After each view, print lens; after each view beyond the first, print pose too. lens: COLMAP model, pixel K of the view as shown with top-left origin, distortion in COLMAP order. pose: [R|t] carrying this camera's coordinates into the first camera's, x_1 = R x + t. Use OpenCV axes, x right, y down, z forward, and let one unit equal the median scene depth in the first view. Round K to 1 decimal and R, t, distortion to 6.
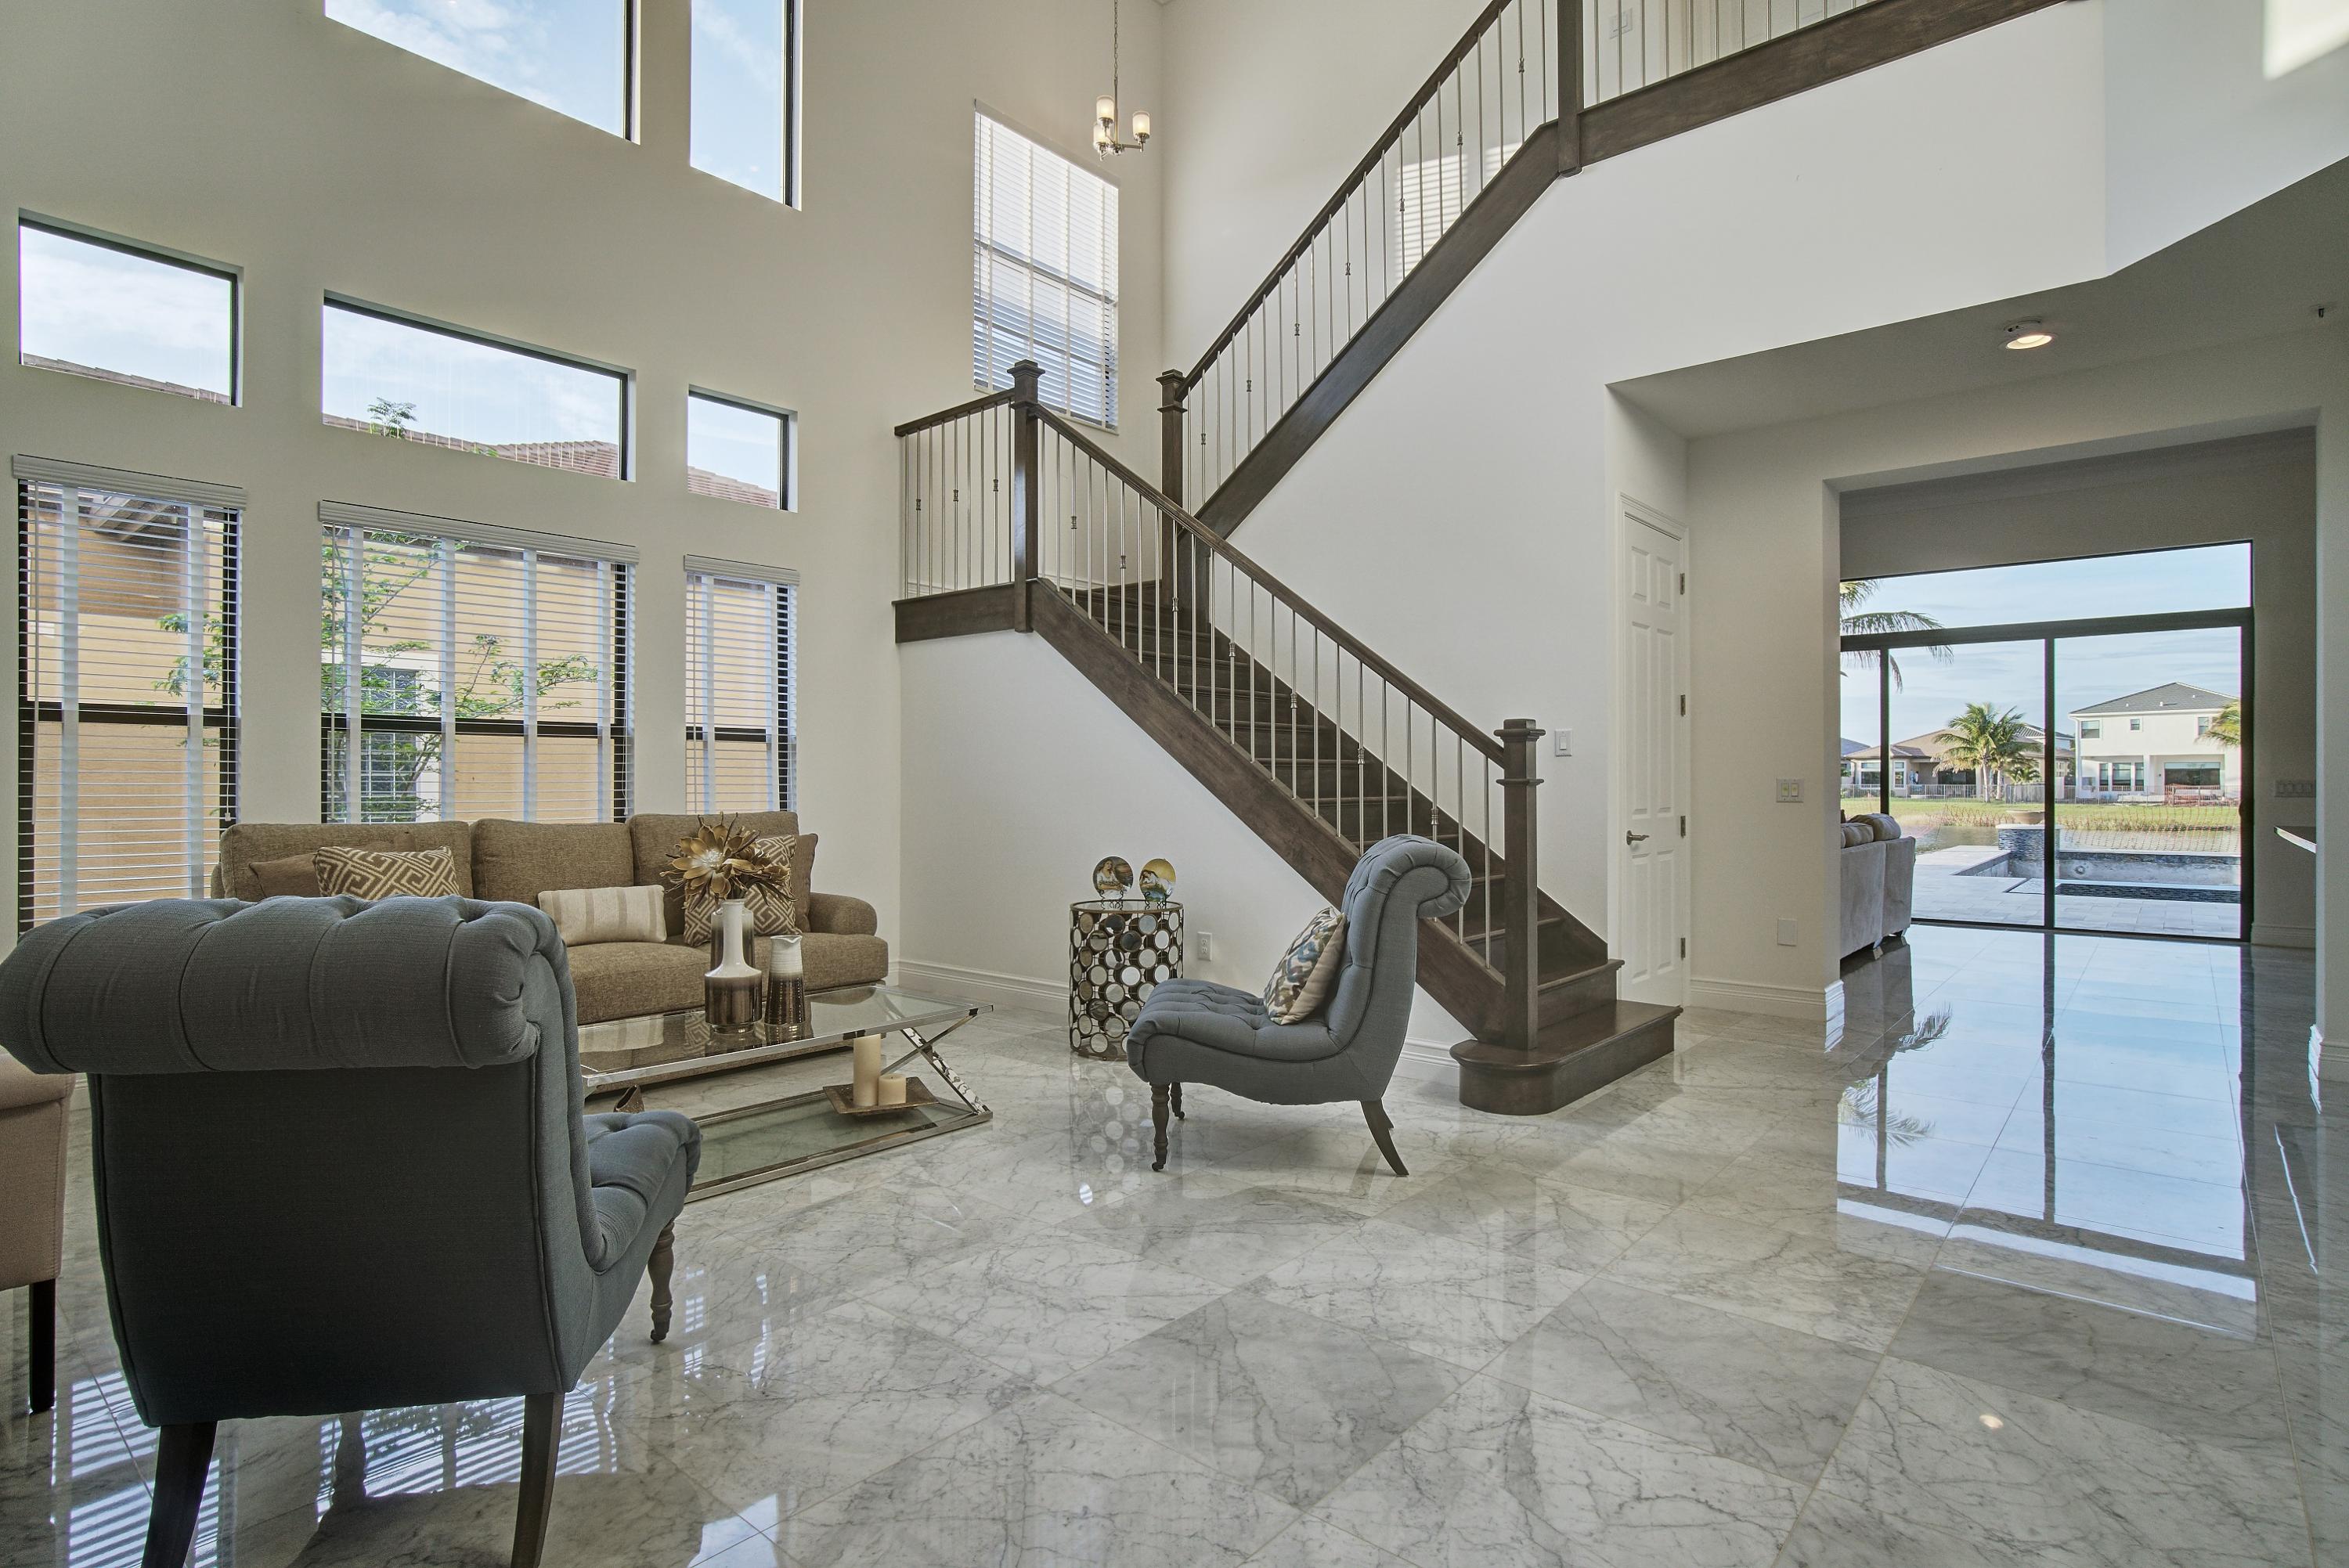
lens RADIAL K [[1197.6, 0, 1163.2], [0, 1197.6, 778.5], [0, 0, 1]] dist [-0.040330, 0.022657]
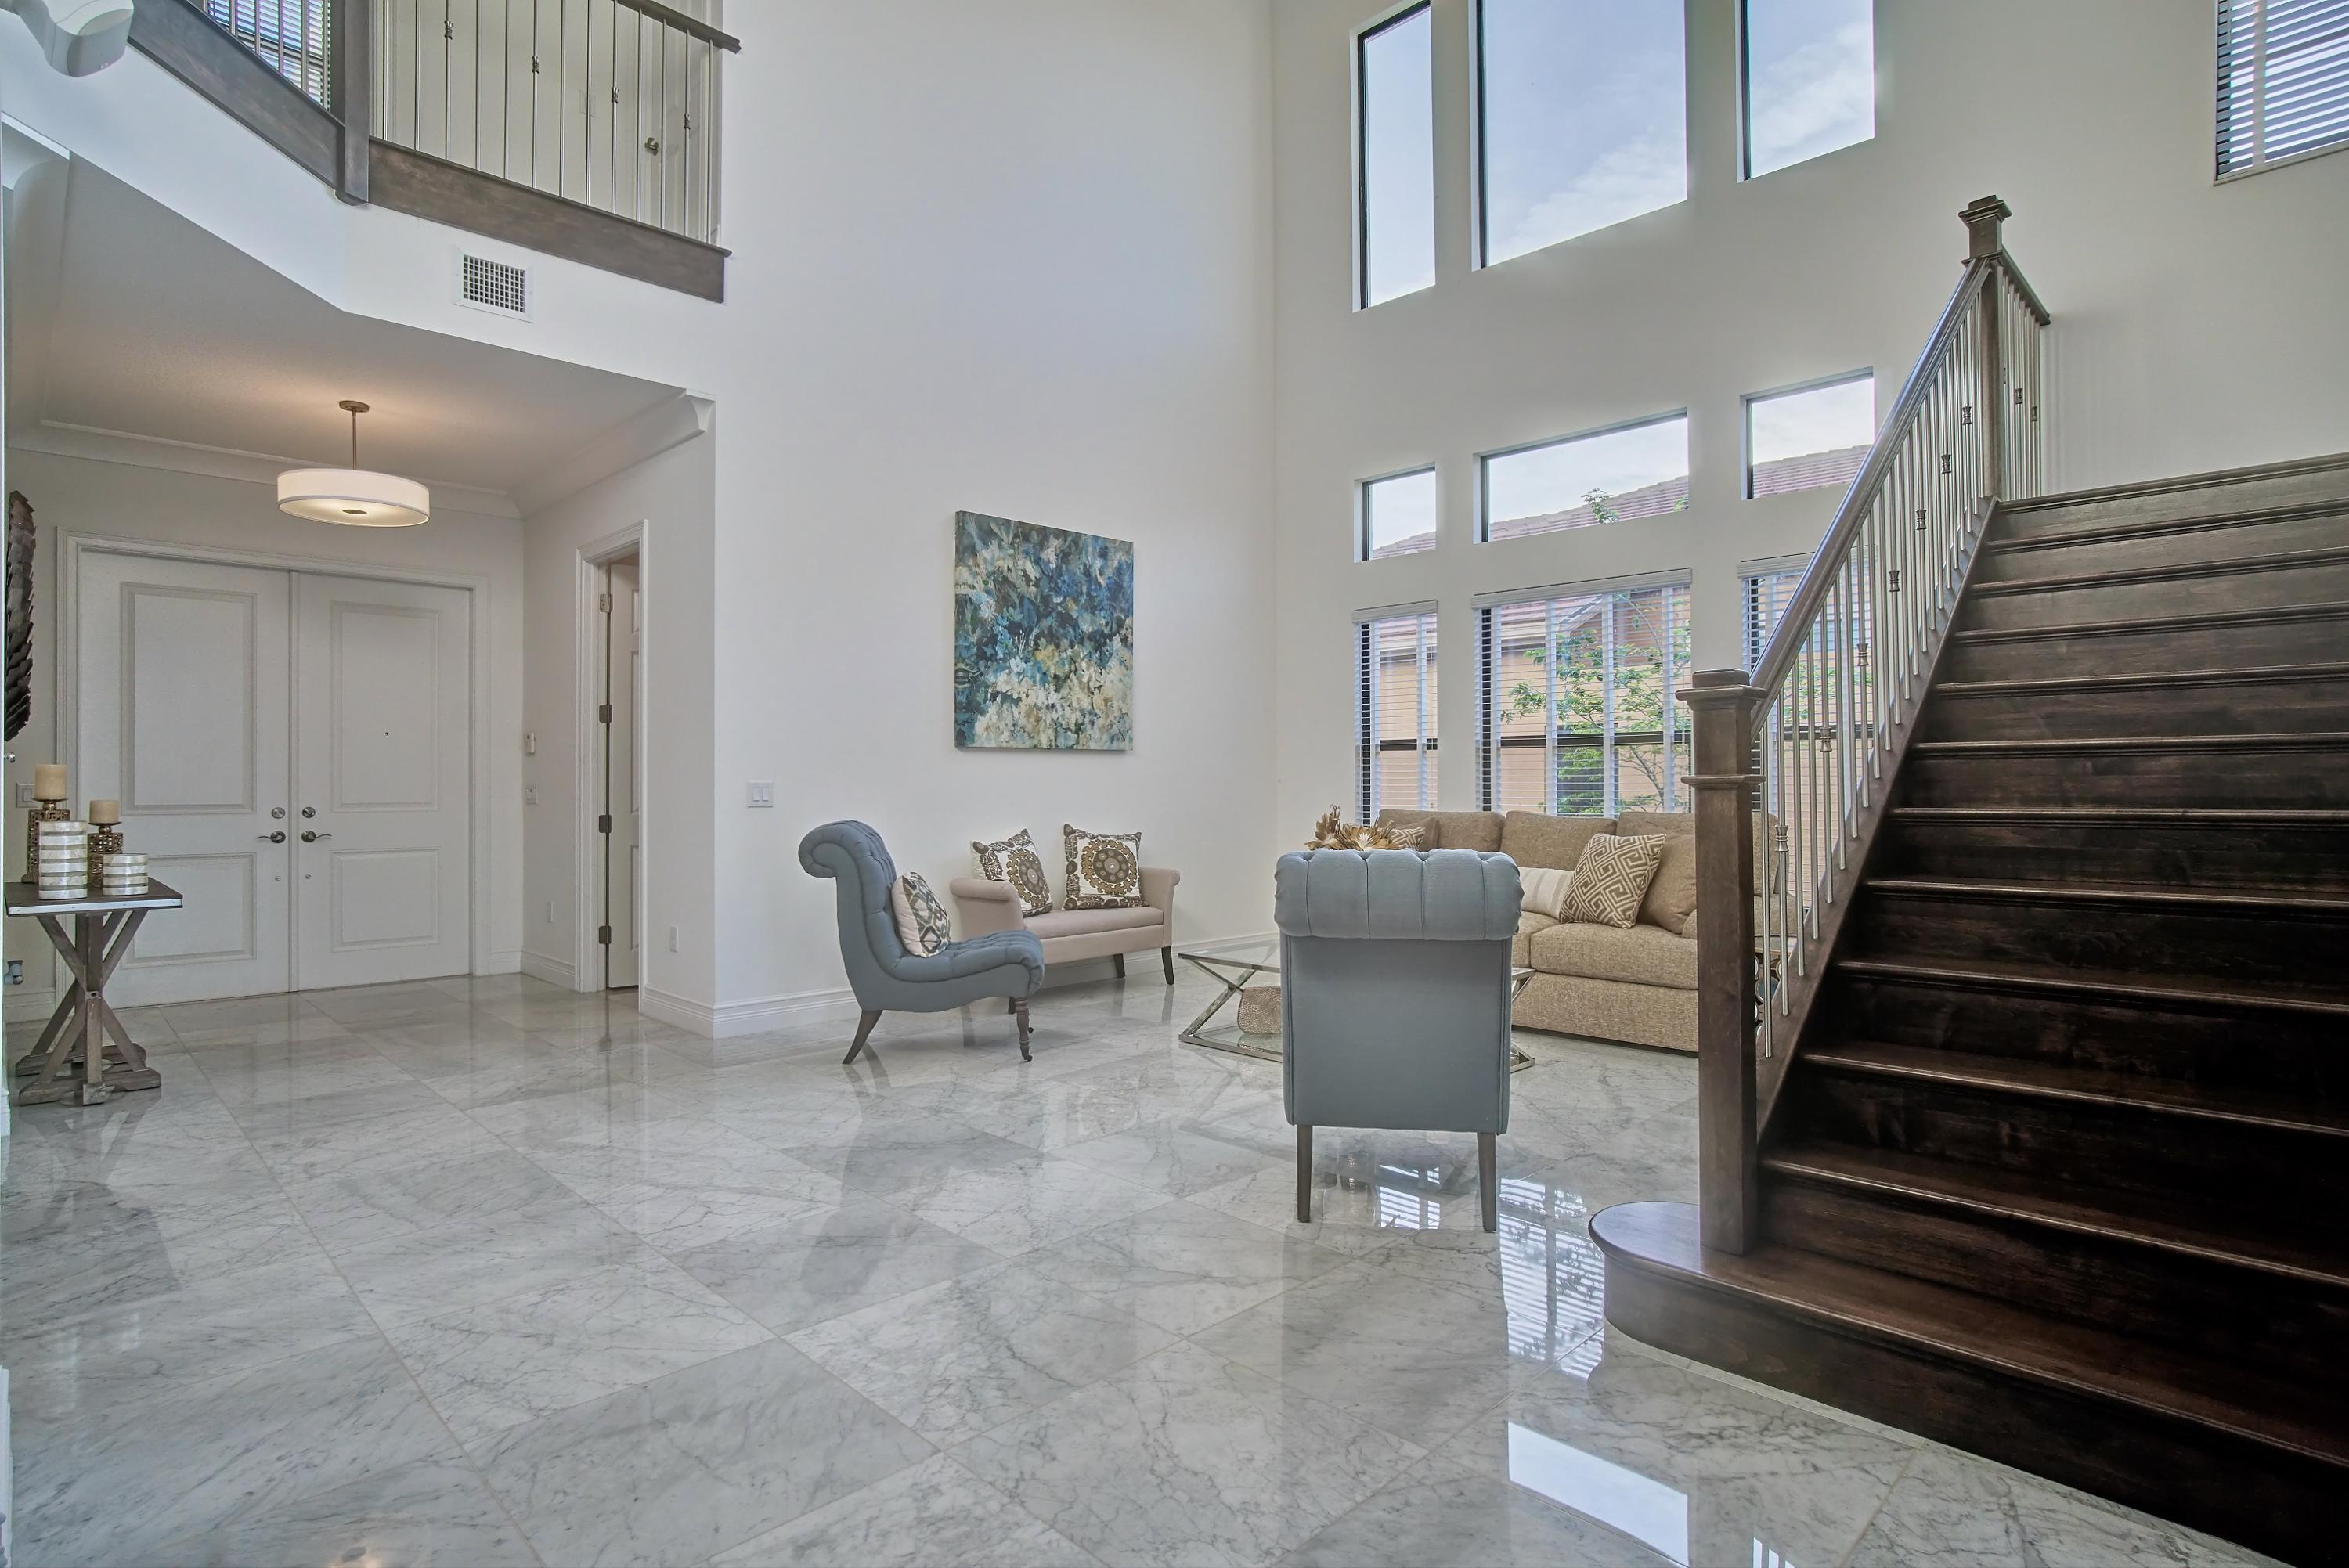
lens RADIAL K [[1197.6, 0, 1167.6], [0, 1197.6, 778.4], [0, 0, 1]] dist [-0.040330, 0.022657]
pose [[-0.075177, -0.003354, -0.997165, 1.168390], [0.006878, 0.999969, -0.003882, 0.002251], [0.997146, -0.007151, -0.075151, 1.020899]]
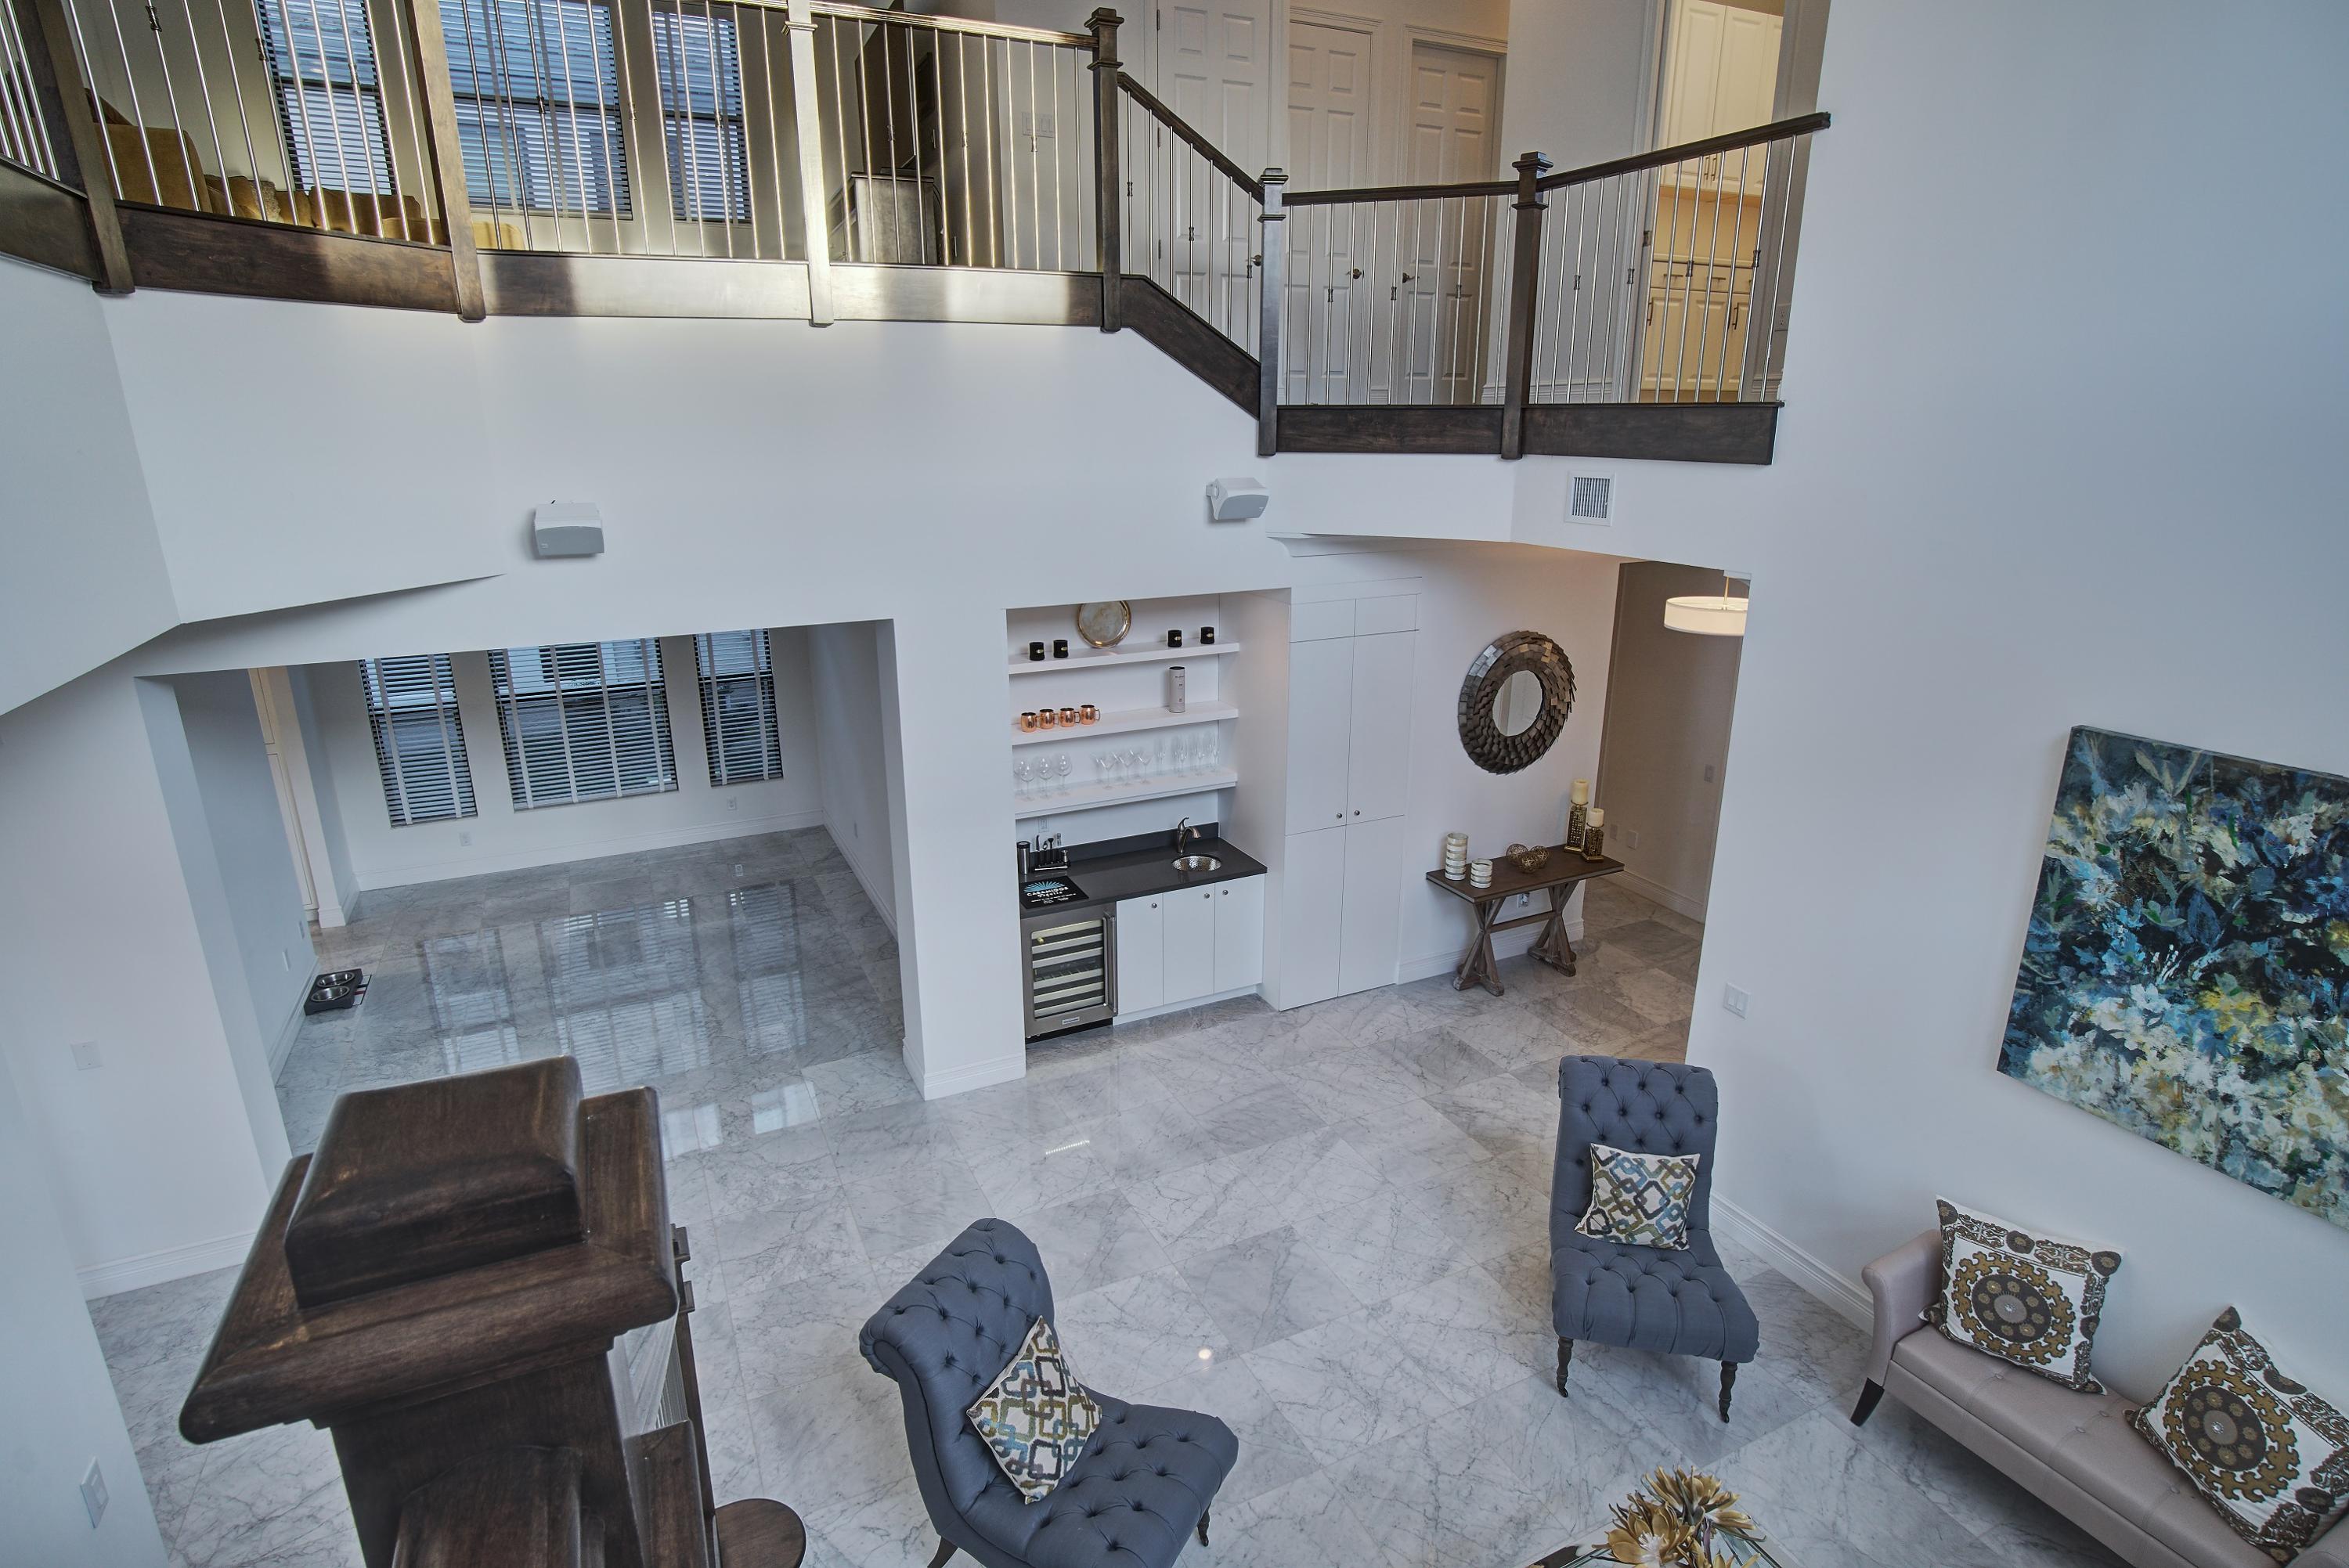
lens RADIAL K [[1197.6, 0, 1160.3], [0, 1197.6, 780.5], [0, 0, 1]] dist [-0.040330, 0.022657]
pose [[-0.917274, -0.112309, 0.382094, -0.331102], [0.002415, 0.957828, 0.287332, -0.712165], [-0.398250, 0.264485, -0.878319, 1.915564]]
